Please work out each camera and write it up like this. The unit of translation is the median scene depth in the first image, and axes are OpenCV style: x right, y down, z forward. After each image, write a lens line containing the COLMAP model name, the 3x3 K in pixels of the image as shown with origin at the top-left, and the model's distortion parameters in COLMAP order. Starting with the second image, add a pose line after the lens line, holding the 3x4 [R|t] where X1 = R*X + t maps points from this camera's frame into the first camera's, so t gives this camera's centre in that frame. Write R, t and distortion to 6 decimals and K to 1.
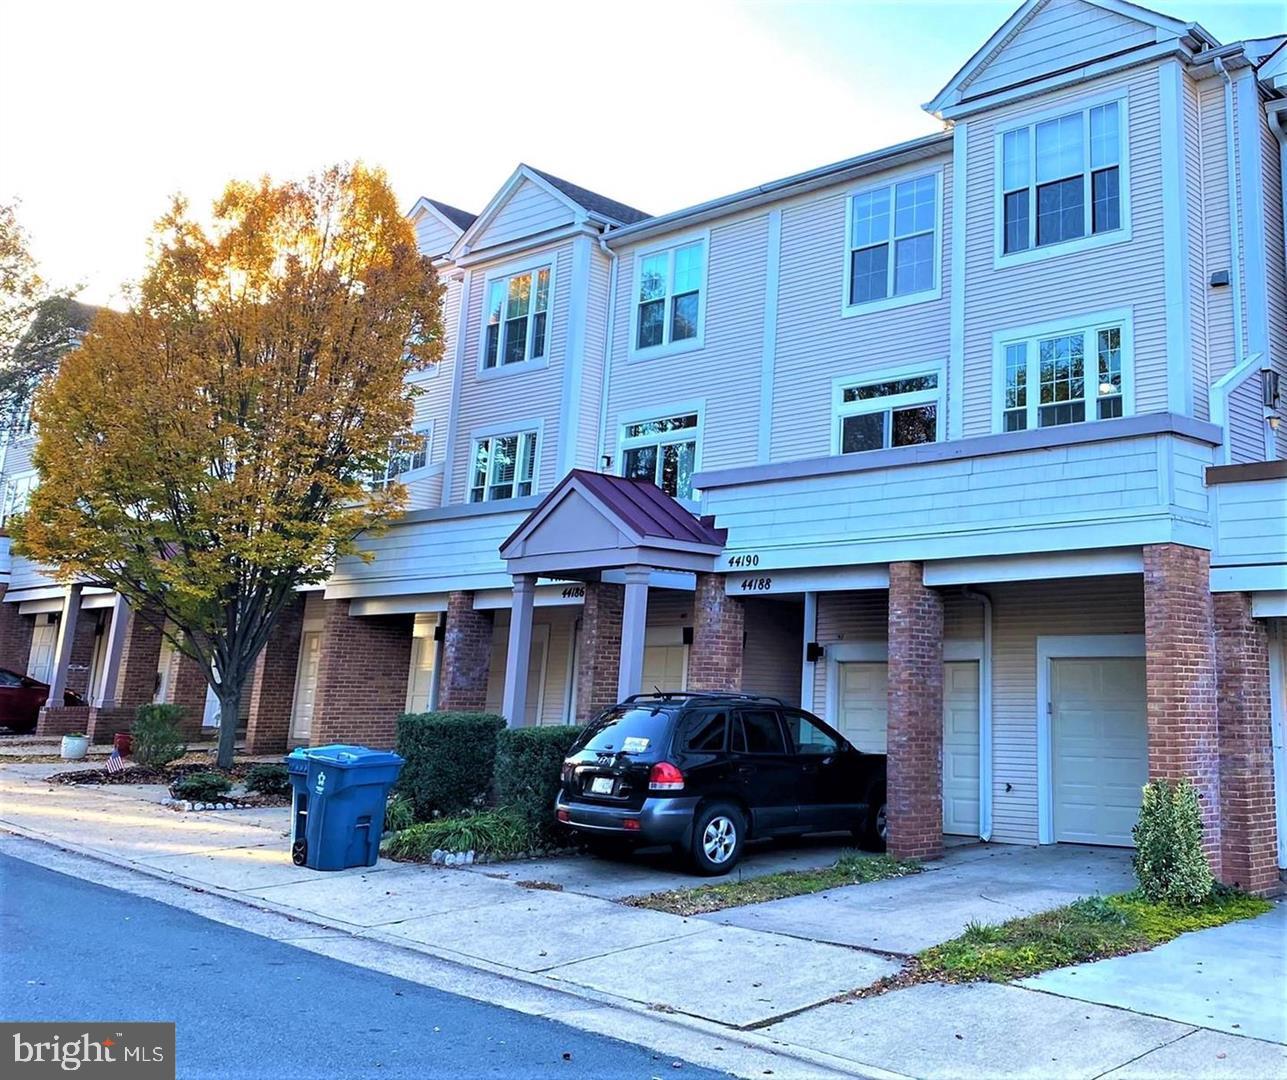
lens RADIAL K [[778.7, 0, 643.5], [0, 778.7, 540.0], [0, 0, 1]] dist [0.000878, -0.000367]
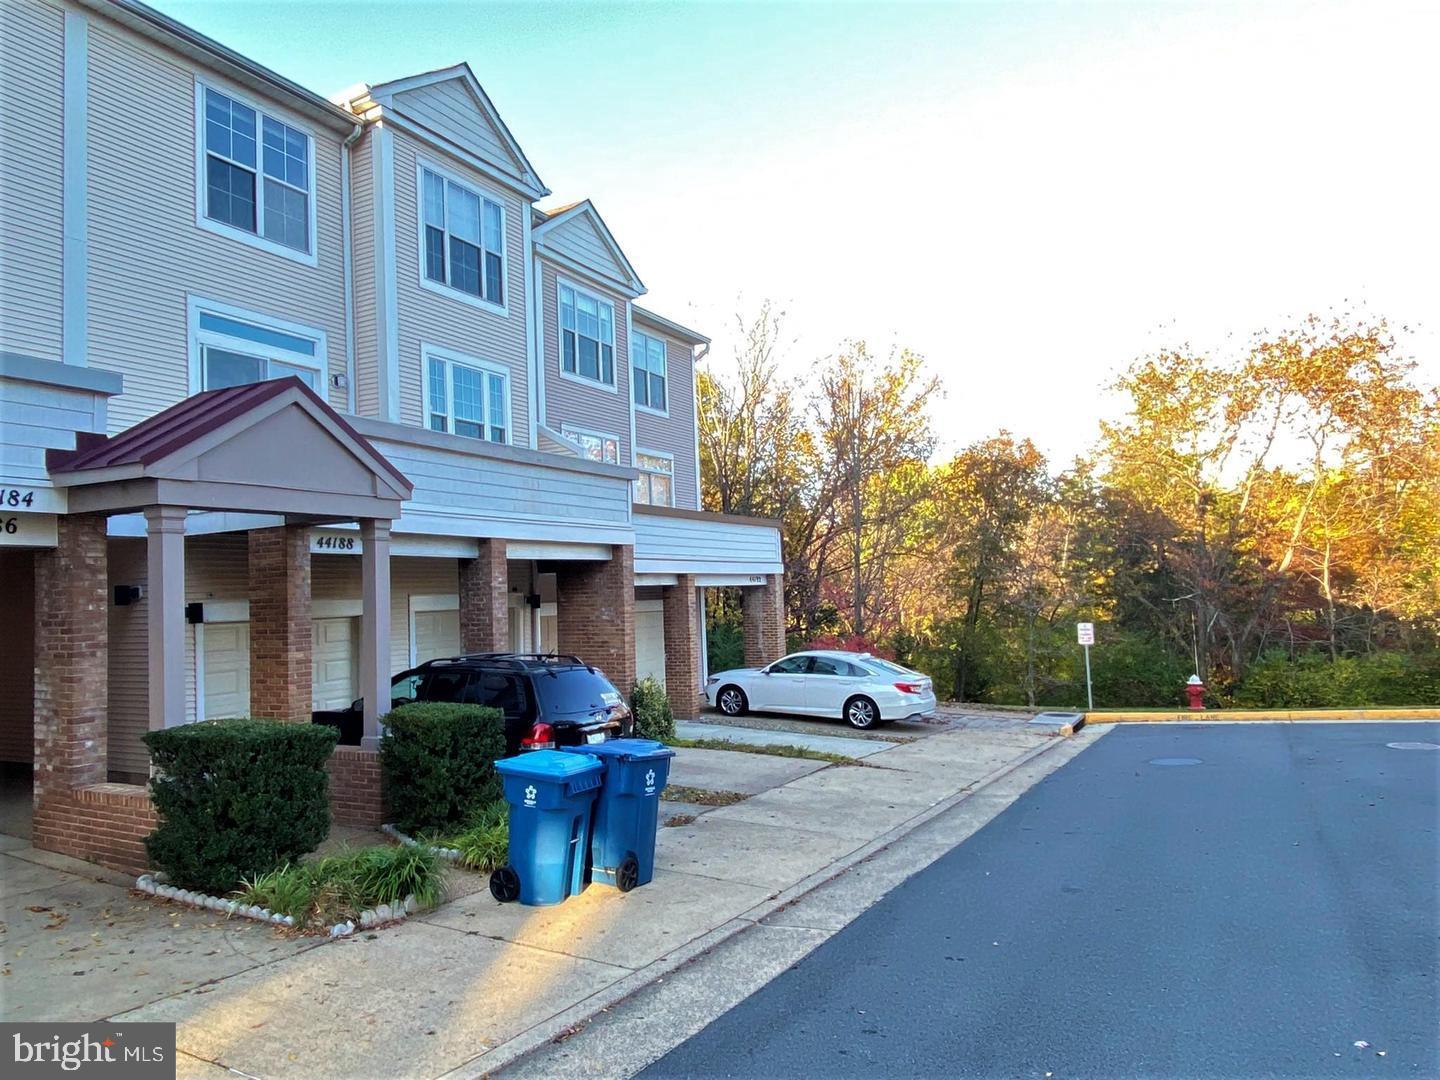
lens RADIAL K [[930.0, 0, 720.0], [0, 930.0, 540.0], [0, 0, 1]] dist [-0.002127, -0.001489]
pose [[0.027552, 0.076541, 0.996686, -0.906738], [-0.100196, 0.992254, -0.073431, 0.085049], [-0.994586, -0.097840, 0.035008, 0.484069]]
